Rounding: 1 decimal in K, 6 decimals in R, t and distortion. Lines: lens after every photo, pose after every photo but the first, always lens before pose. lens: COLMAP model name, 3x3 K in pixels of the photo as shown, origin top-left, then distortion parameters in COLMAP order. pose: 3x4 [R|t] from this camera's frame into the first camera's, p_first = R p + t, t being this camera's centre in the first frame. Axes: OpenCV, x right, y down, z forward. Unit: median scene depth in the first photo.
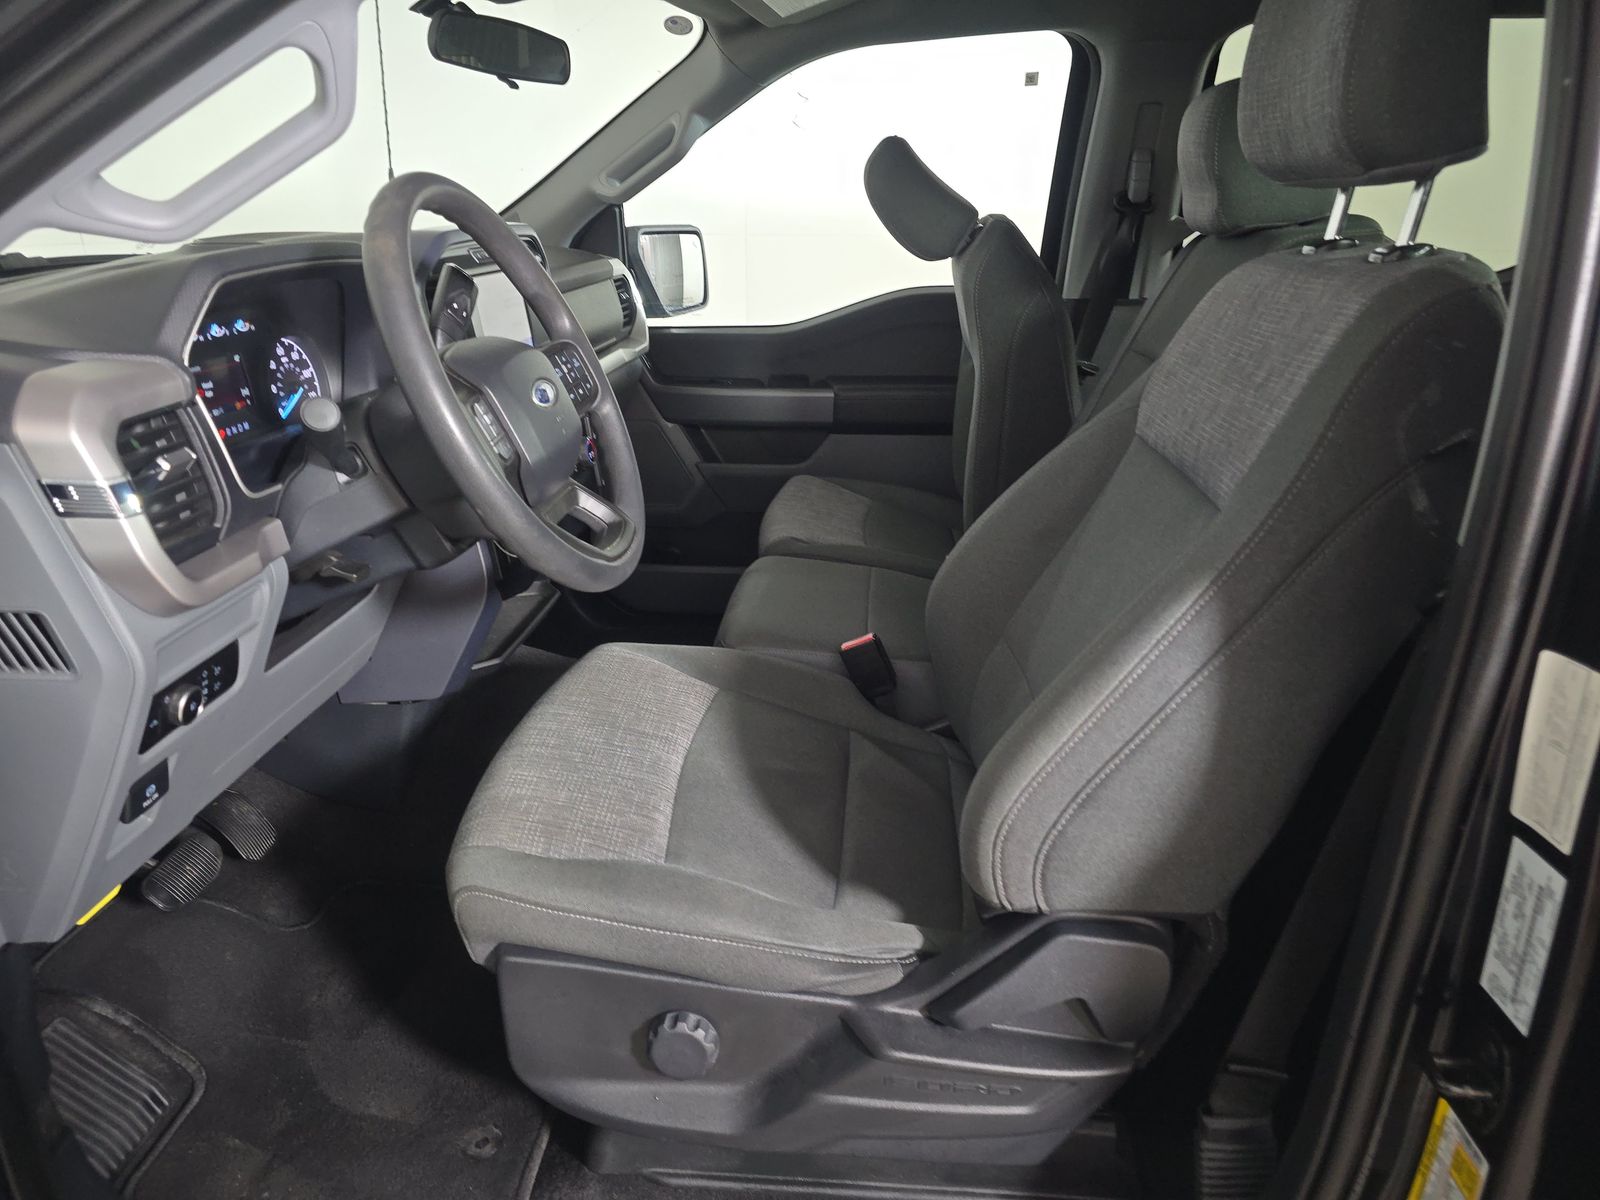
lens RADIAL K [[1006.7, 0, 800.0], [0, 1006.7, 600.0], [0, 0, 1]] dist [0.035584, -0.026945]
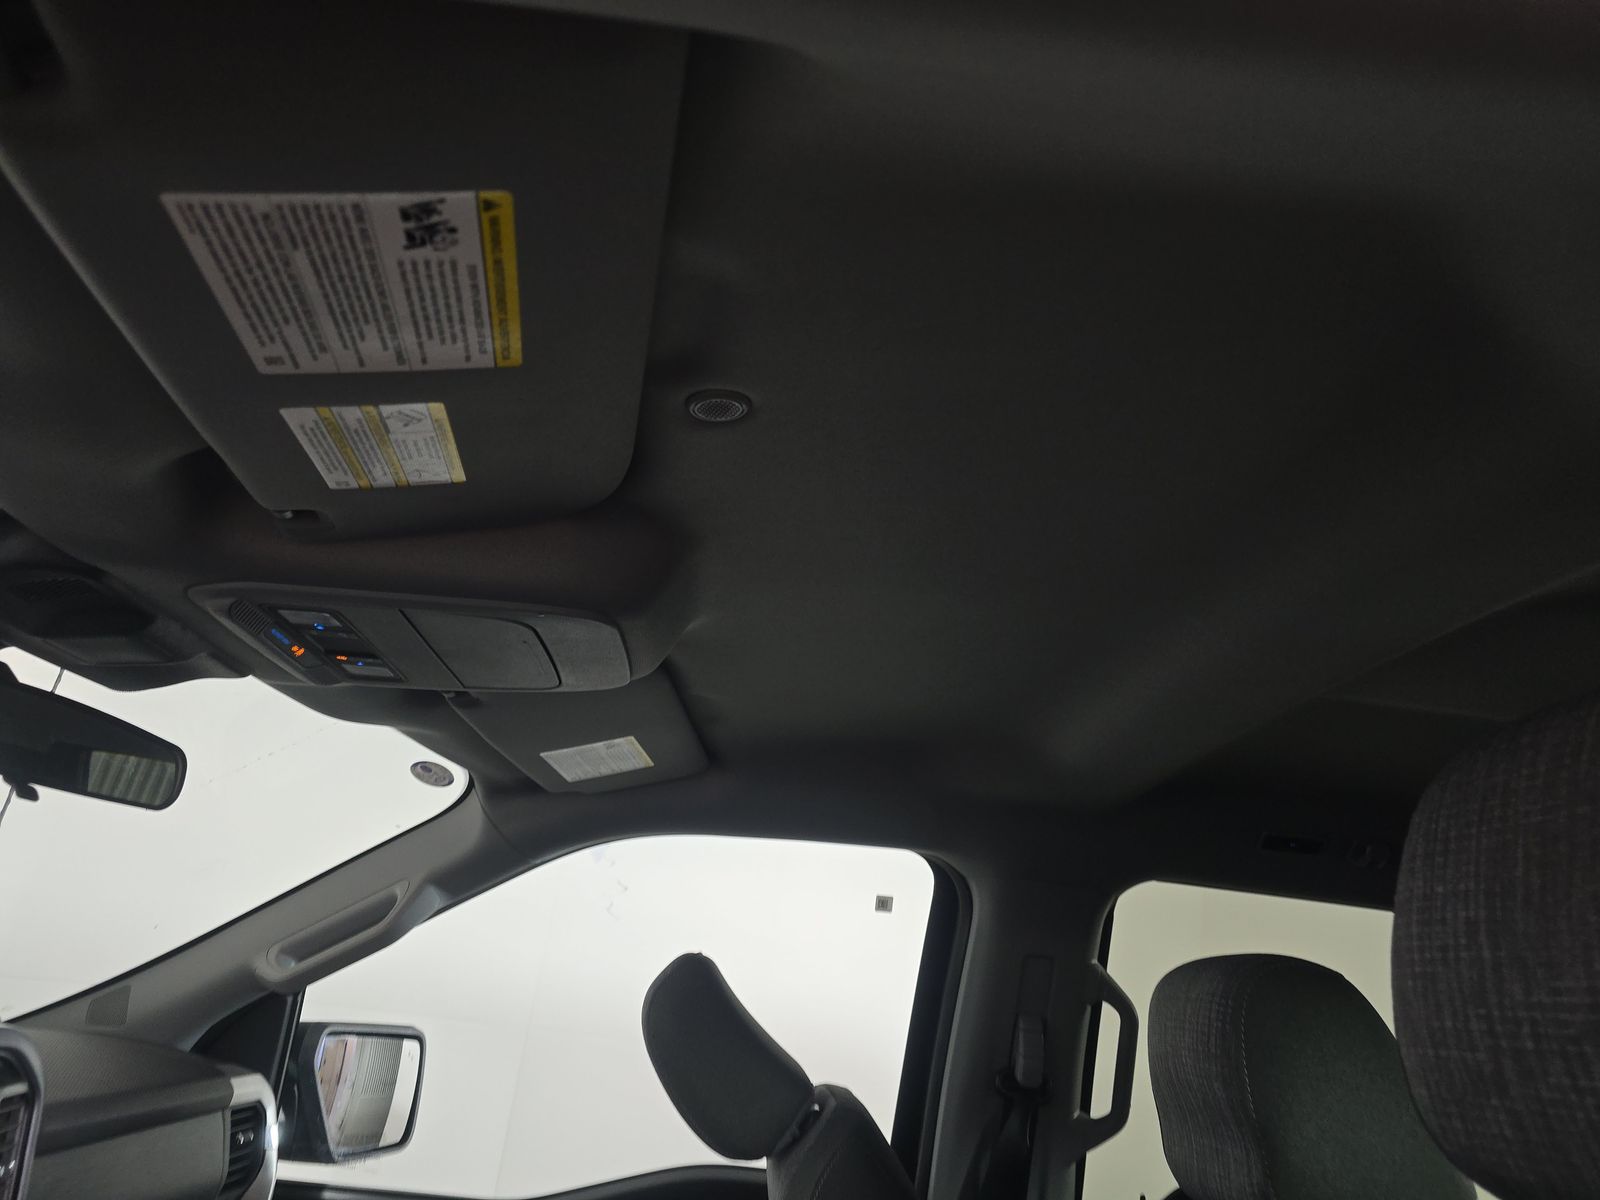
lens RADIAL K [[1006.7, 0, 800.0], [0, 1006.7, 600.0], [0, 0, 1]] dist [0.035584, -0.026945]
pose [[0.978123, 0.172233, 0.116665, 0.034995], [-0.047208, 0.729962, -0.681855, -0.148588], [-0.202599, 0.661431, 0.722124, 0.293061]]
